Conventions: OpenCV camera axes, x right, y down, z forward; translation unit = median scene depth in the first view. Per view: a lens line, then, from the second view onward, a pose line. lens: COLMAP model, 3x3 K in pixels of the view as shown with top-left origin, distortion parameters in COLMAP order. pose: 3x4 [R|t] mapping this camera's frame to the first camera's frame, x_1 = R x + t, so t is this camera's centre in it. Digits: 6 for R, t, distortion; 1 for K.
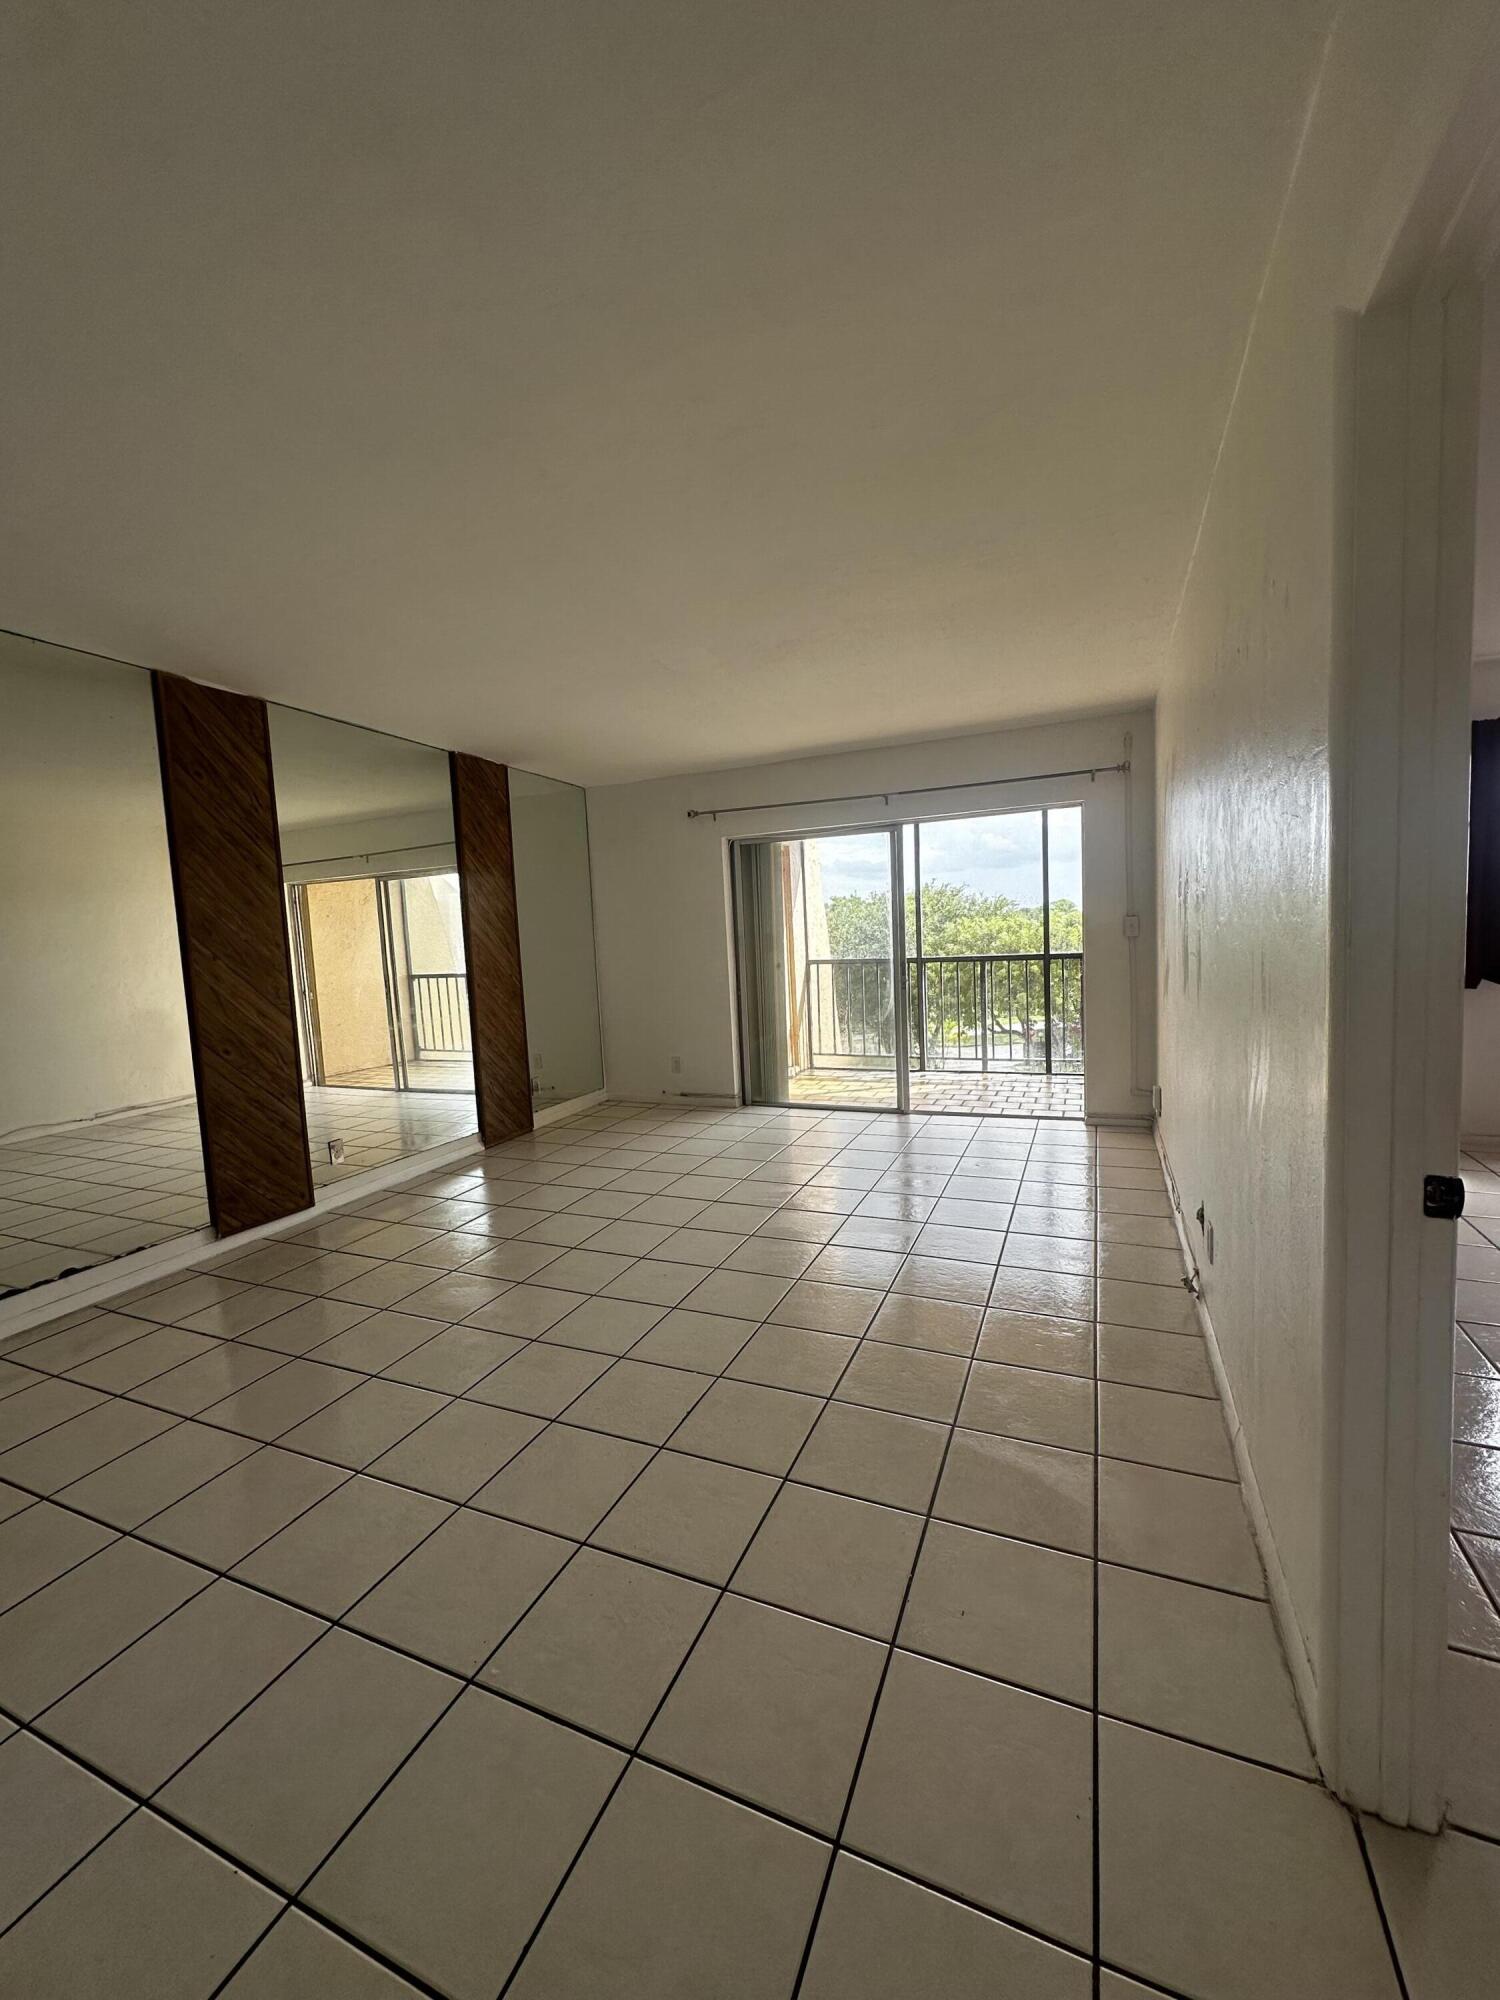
lens RADIAL K [[791.6, 0, 749.6], [0, 791.6, 1001.1], [0, 0, 1]] dist [-0.000945, 0.000755]
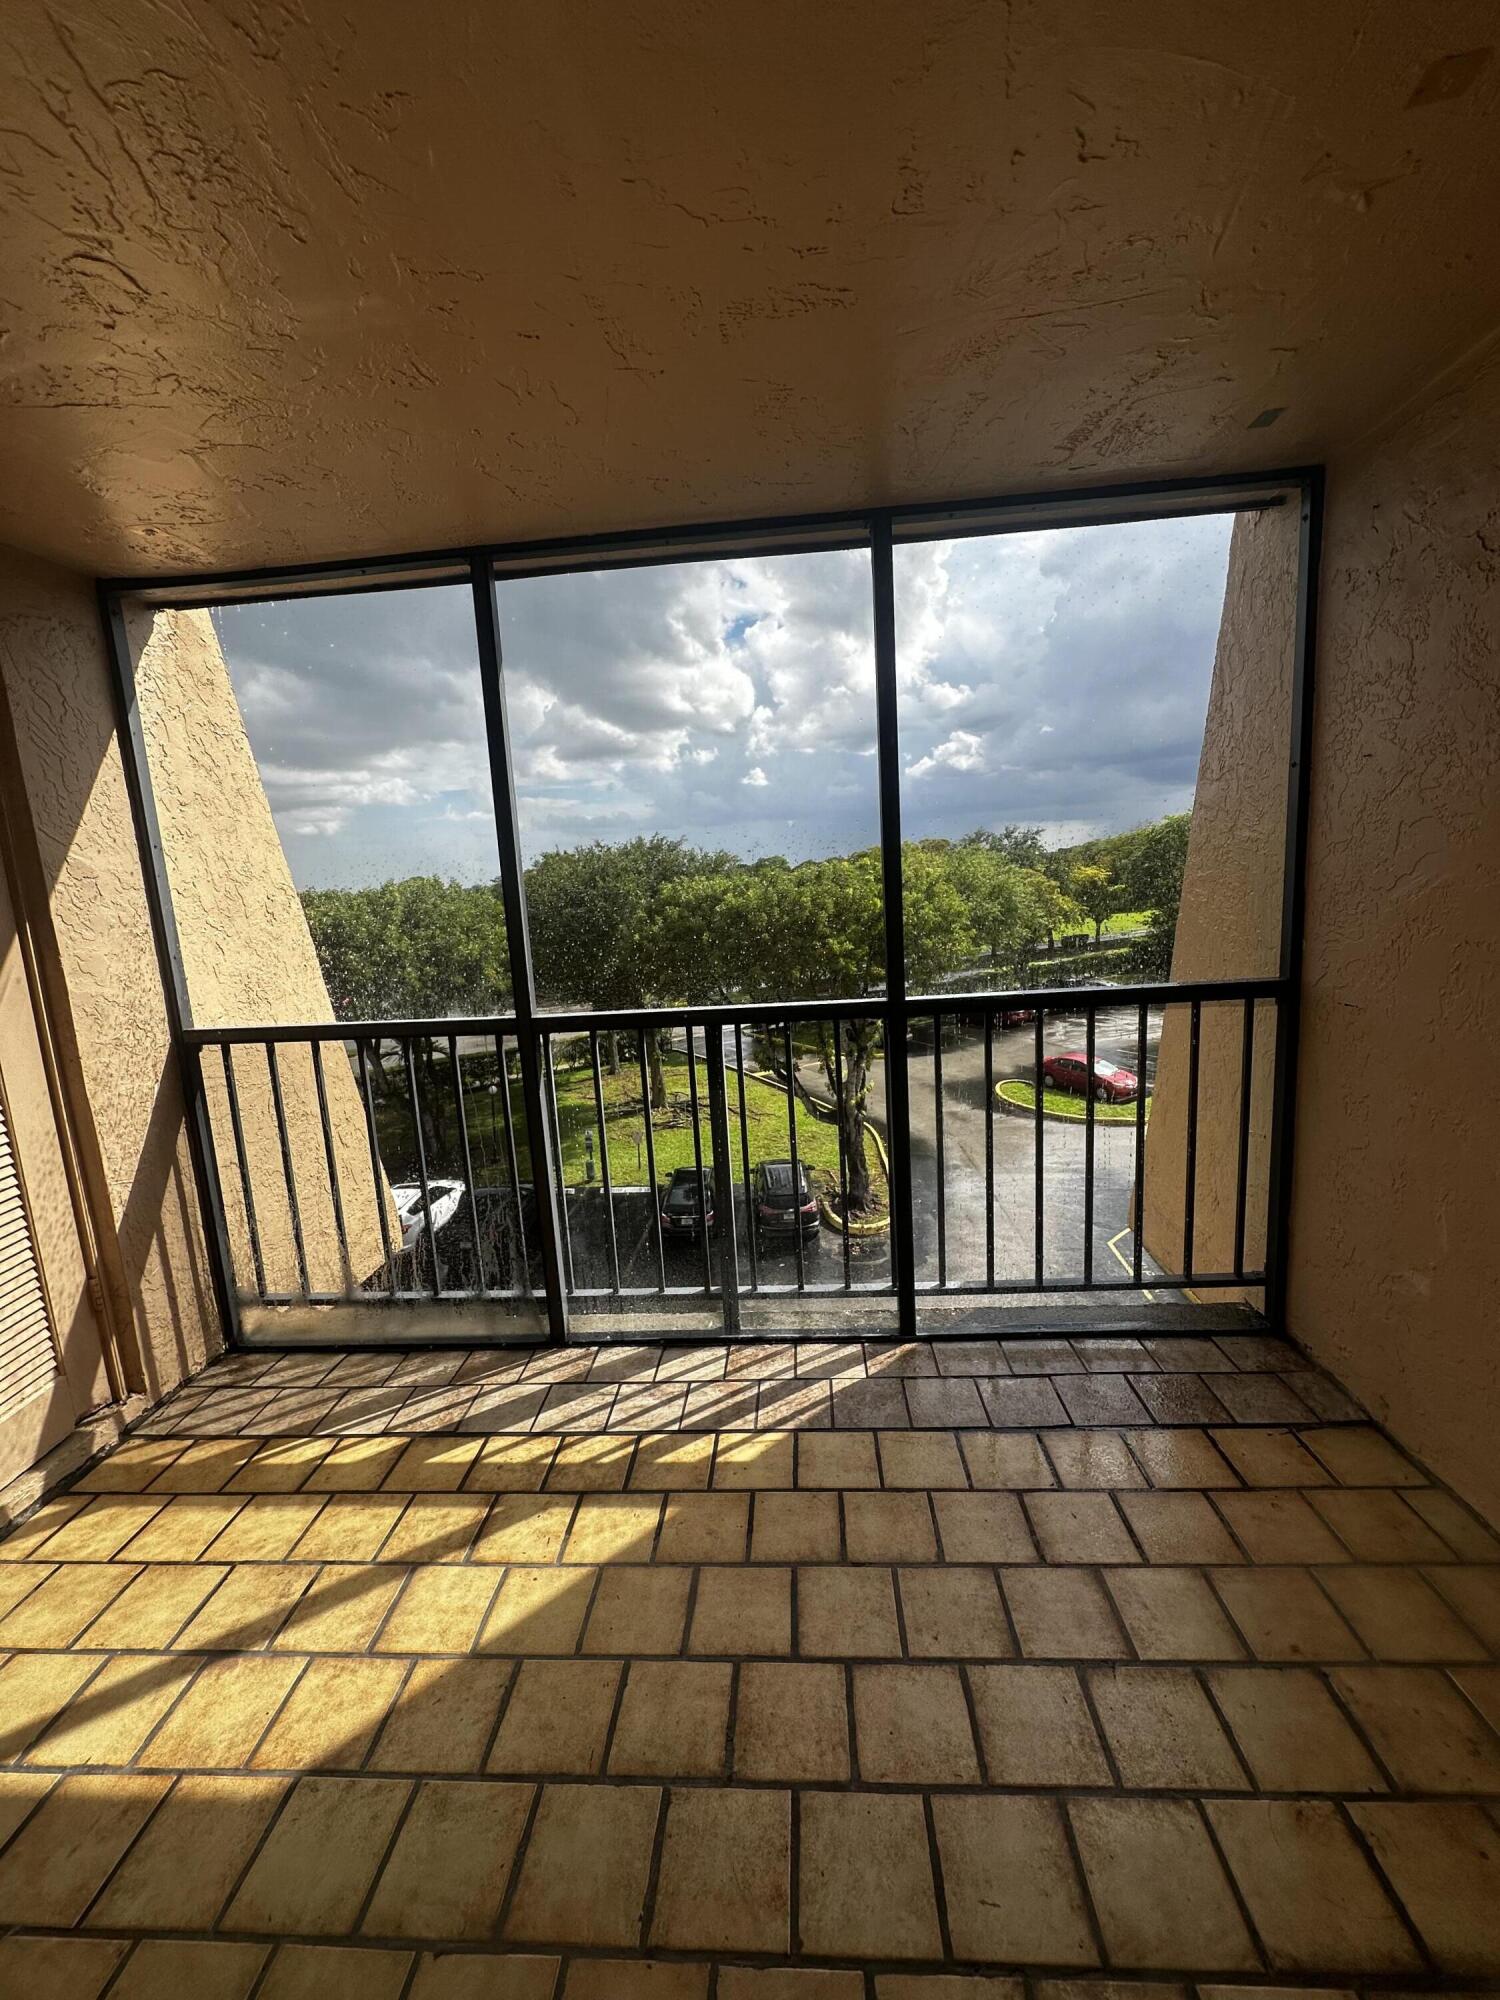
lens RADIAL K [[791.6, 0, 751.7], [0, 791.6, 996.0], [0, 0, 1]] dist [-0.000945, 0.000755]
pose [[0.941215, -0.059820, 0.332469, 0.413163], [0.044072, 0.997529, 0.054714, -0.167631], [-0.334920, -0.036845, 0.941526, 1.395886]]
